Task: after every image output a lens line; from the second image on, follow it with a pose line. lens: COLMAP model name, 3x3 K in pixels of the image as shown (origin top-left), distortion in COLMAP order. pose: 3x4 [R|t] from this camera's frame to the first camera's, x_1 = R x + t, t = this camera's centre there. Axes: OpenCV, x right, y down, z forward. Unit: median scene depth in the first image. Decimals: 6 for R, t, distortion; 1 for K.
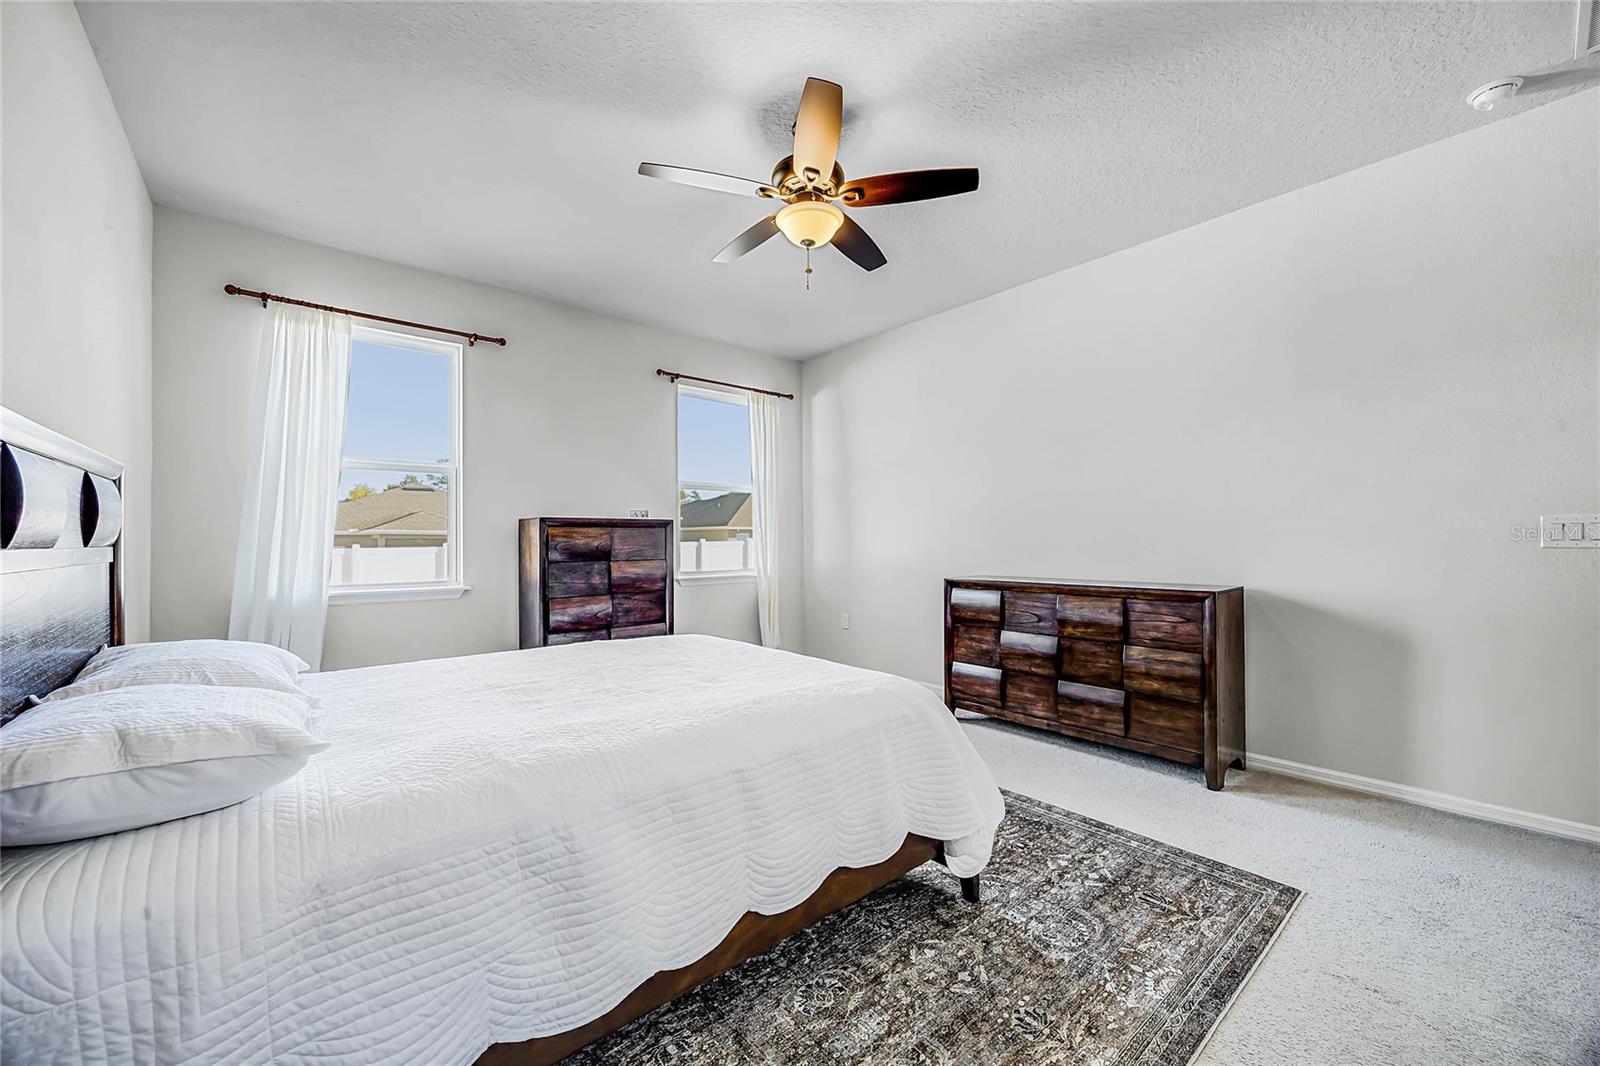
lens RADIAL K [[610.7, 0, 806.7], [0, 610.7, 531.1], [0, 0, 1]] dist [-0.000738, -0.000139]
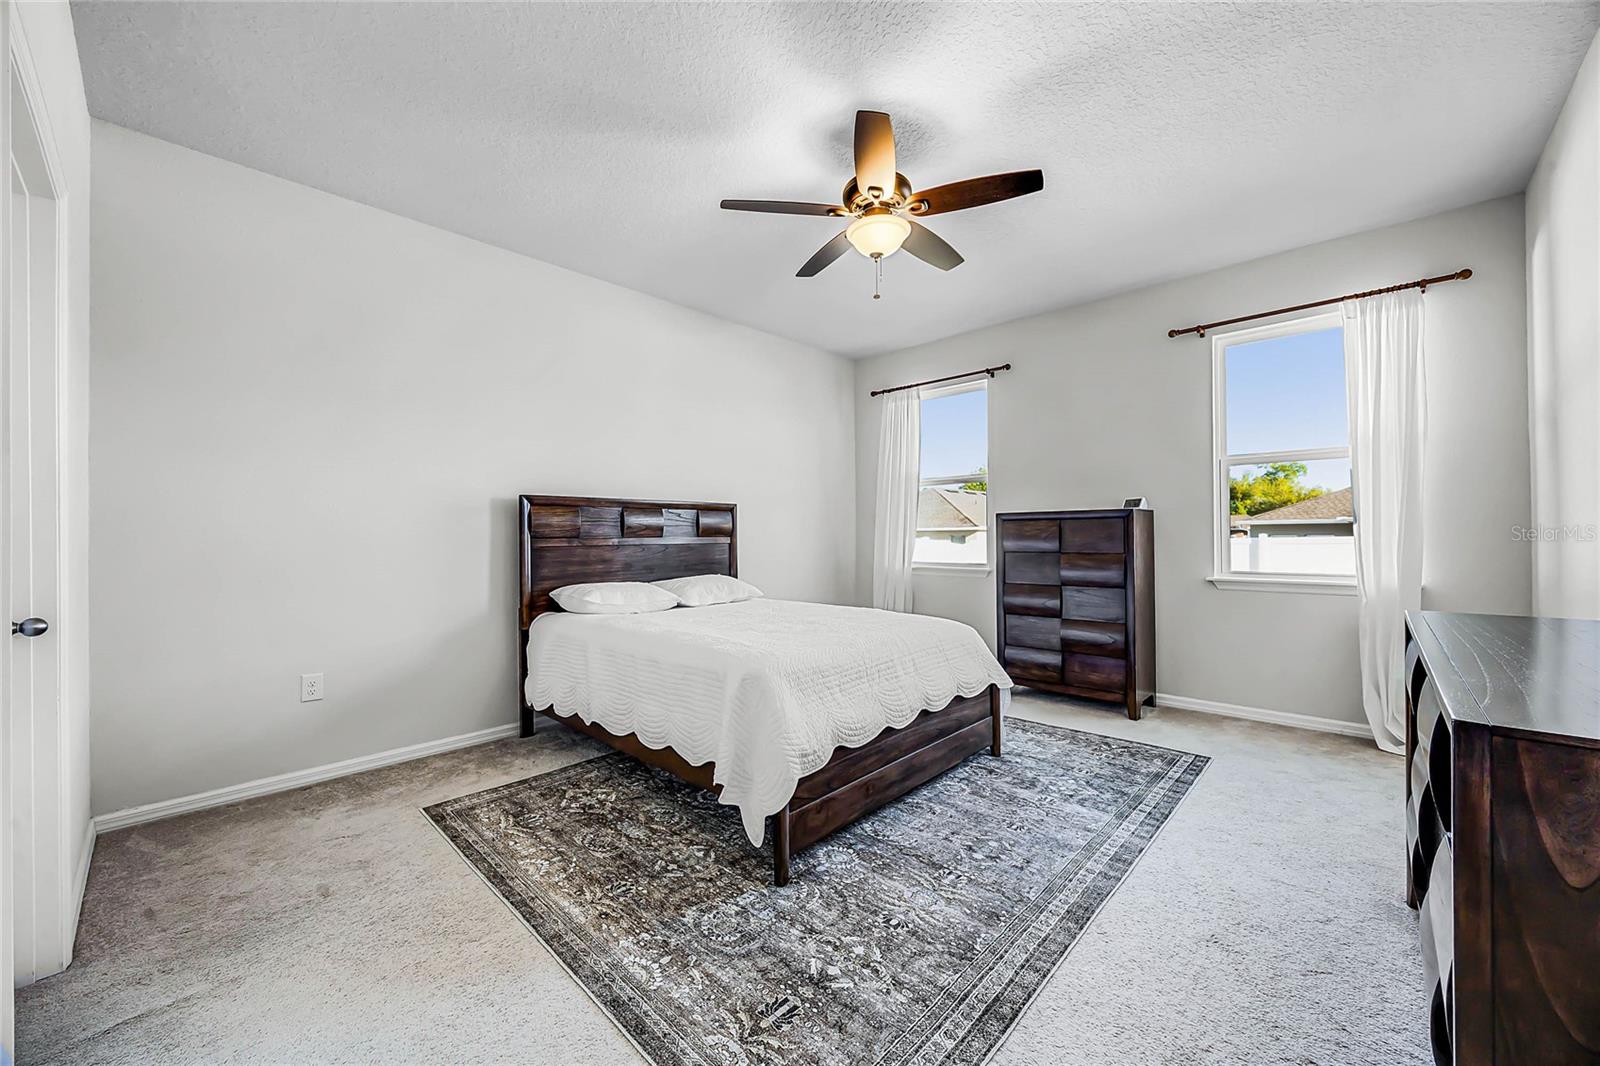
lens RADIAL K [[609.6, 0, 800.5], [0, 609.6, 527.8], [0, 0, 1]] dist [-0.000880, -0.000248]
pose [[0.105869, -0.006047, -0.994362, 1.386266], [0.021167, 0.999769, -0.003826, 0.005020], [0.994155, -0.020643, 0.105973, 0.994044]]
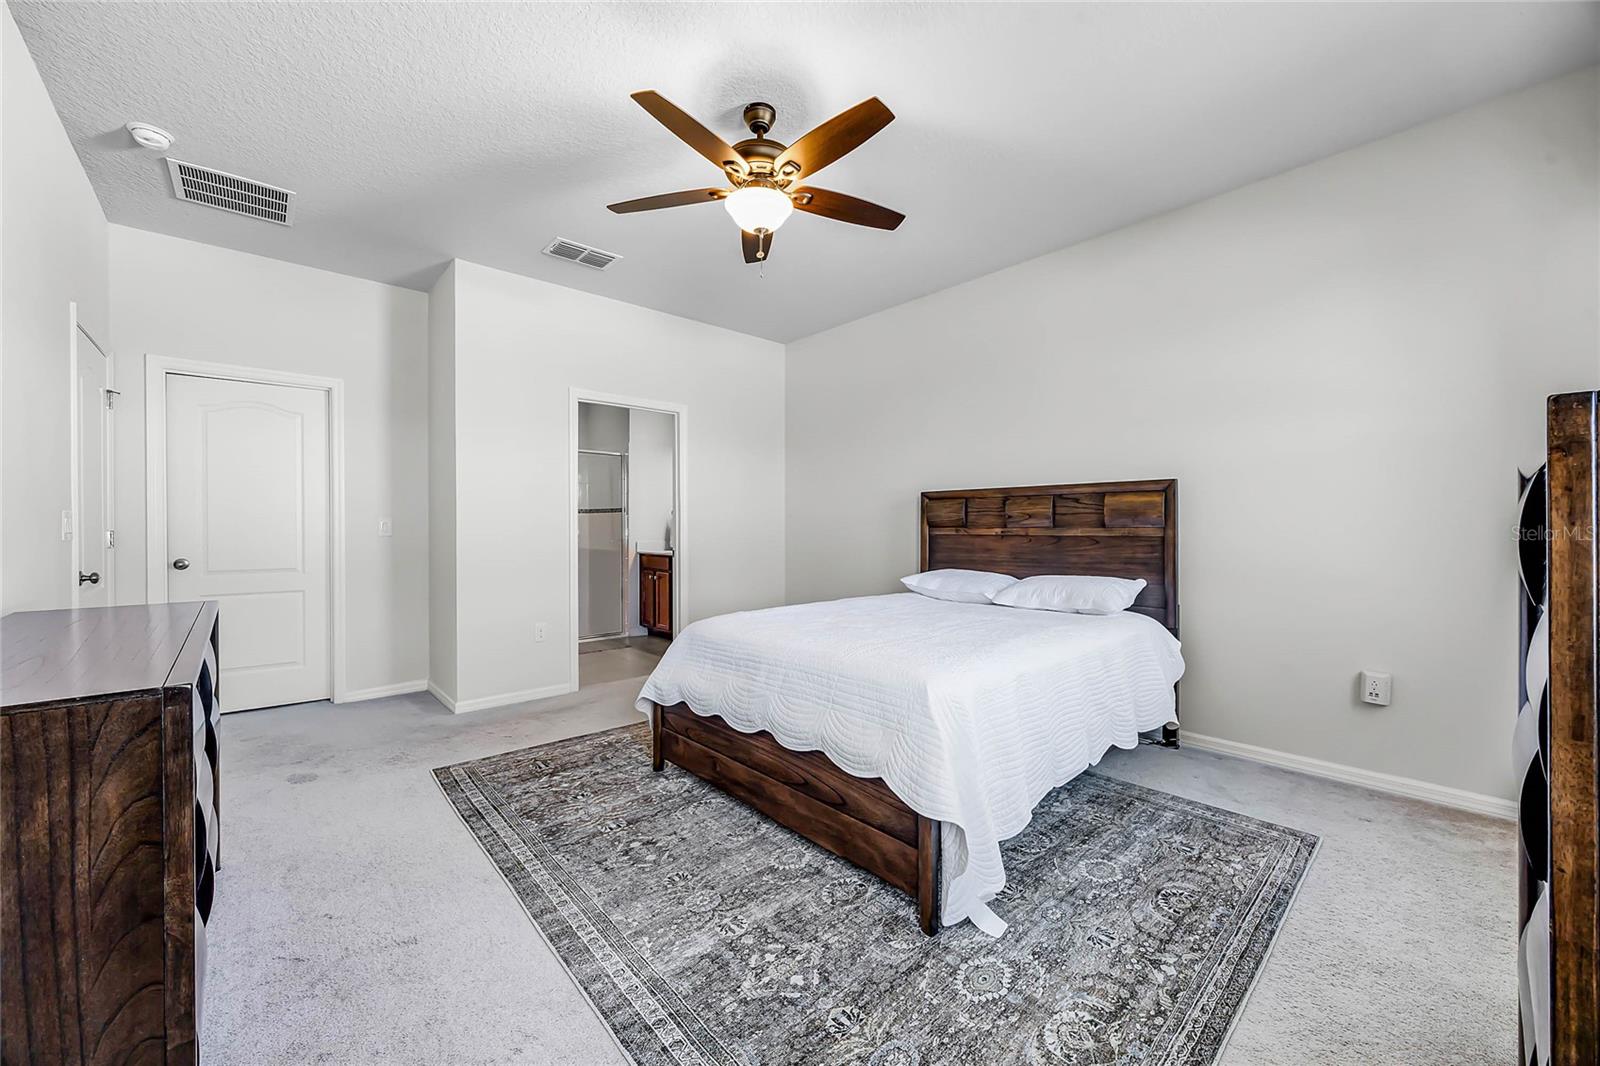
lens RADIAL K [[609.6, 0, 800.5], [0, 609.6, 527.8], [0, 0, 1]] dist [-0.000880, -0.000248]
pose [[-0.999590, 0.010028, -0.026811, -0.043958], [0.010398, 0.999852, -0.013697, 0.040302], [0.026670, -0.013970, -0.999547, 2.651736]]
